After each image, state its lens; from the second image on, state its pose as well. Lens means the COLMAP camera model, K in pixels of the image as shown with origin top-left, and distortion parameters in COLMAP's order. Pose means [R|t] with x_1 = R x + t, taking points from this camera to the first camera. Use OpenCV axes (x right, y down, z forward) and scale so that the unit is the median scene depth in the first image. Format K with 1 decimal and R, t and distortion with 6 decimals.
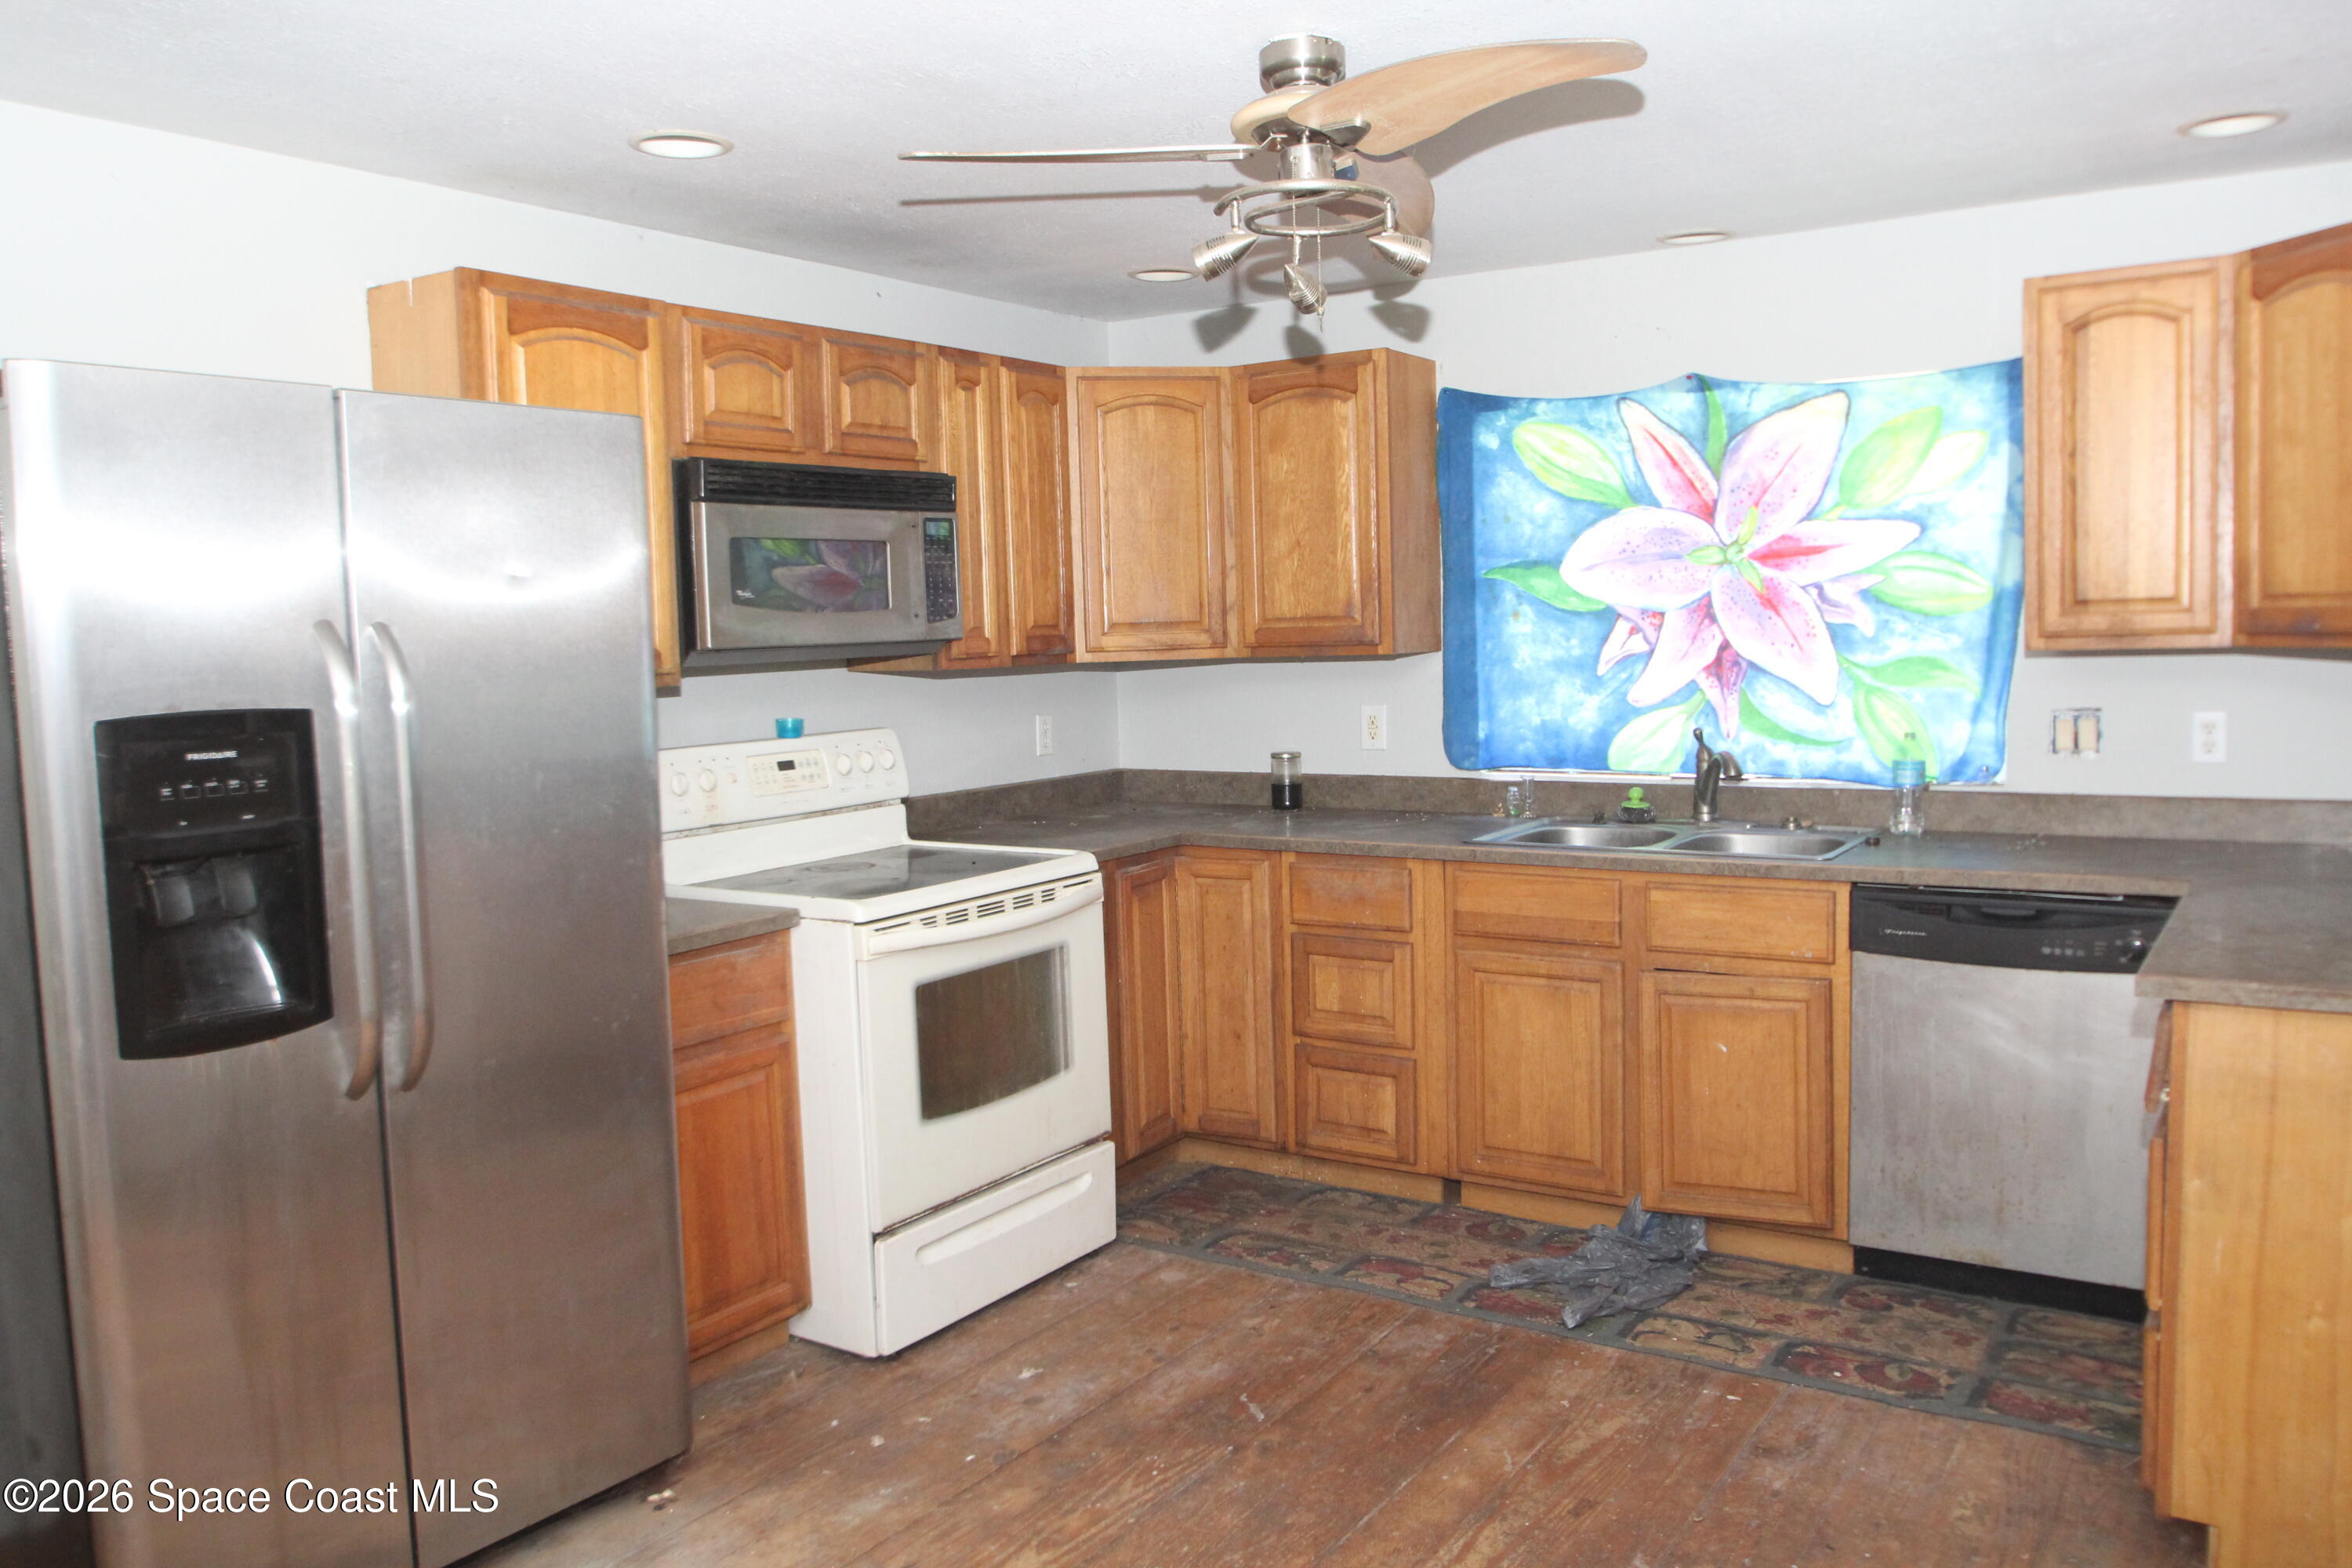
lens RADIAL K [[1812.4, 0, 1175.8], [0, 1812.4, 773.3], [0, 0, 1]] dist [-0.064498, 0.025384]
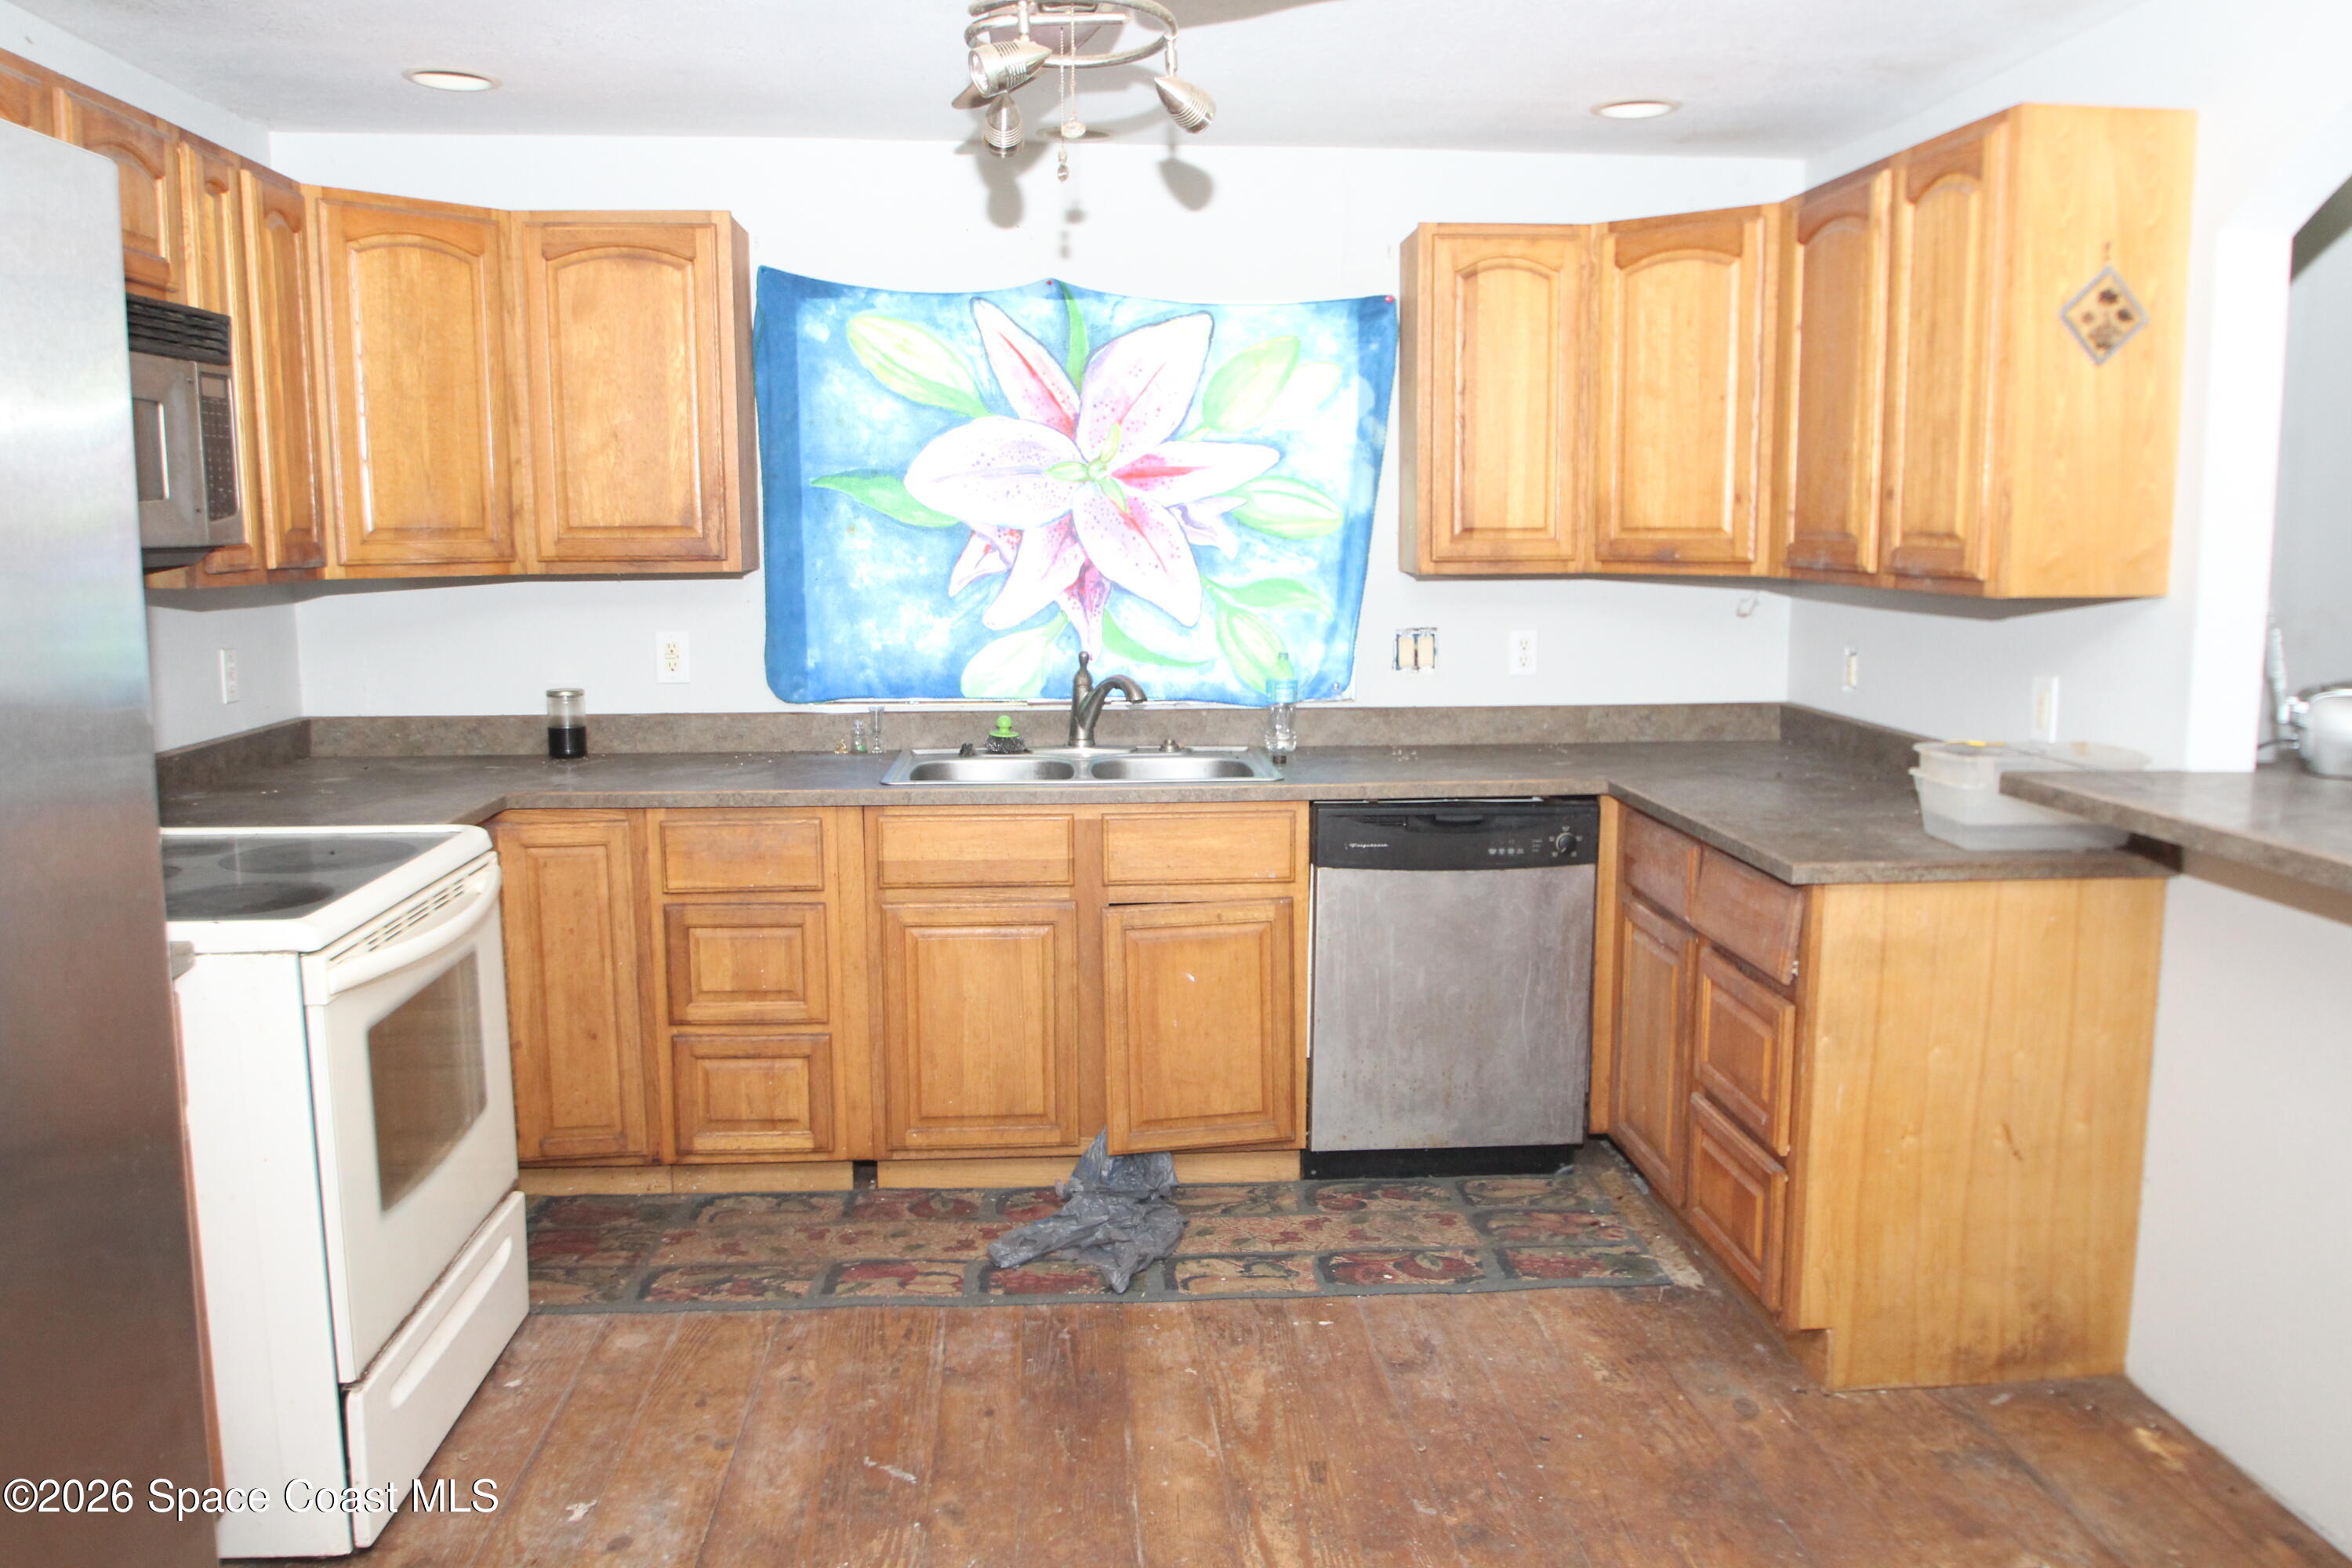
lens RADIAL K [[1812.4, 0, 1184.0], [0, 1812.4, 779.4], [0, 0, 1]] dist [-0.064498, 0.025384]
pose [[0.778456, -0.058285, 0.624988, -0.294219], [0.030091, 0.998000, 0.055591, -0.009651], [-0.626978, -0.024468, 0.778653, 0.223912]]
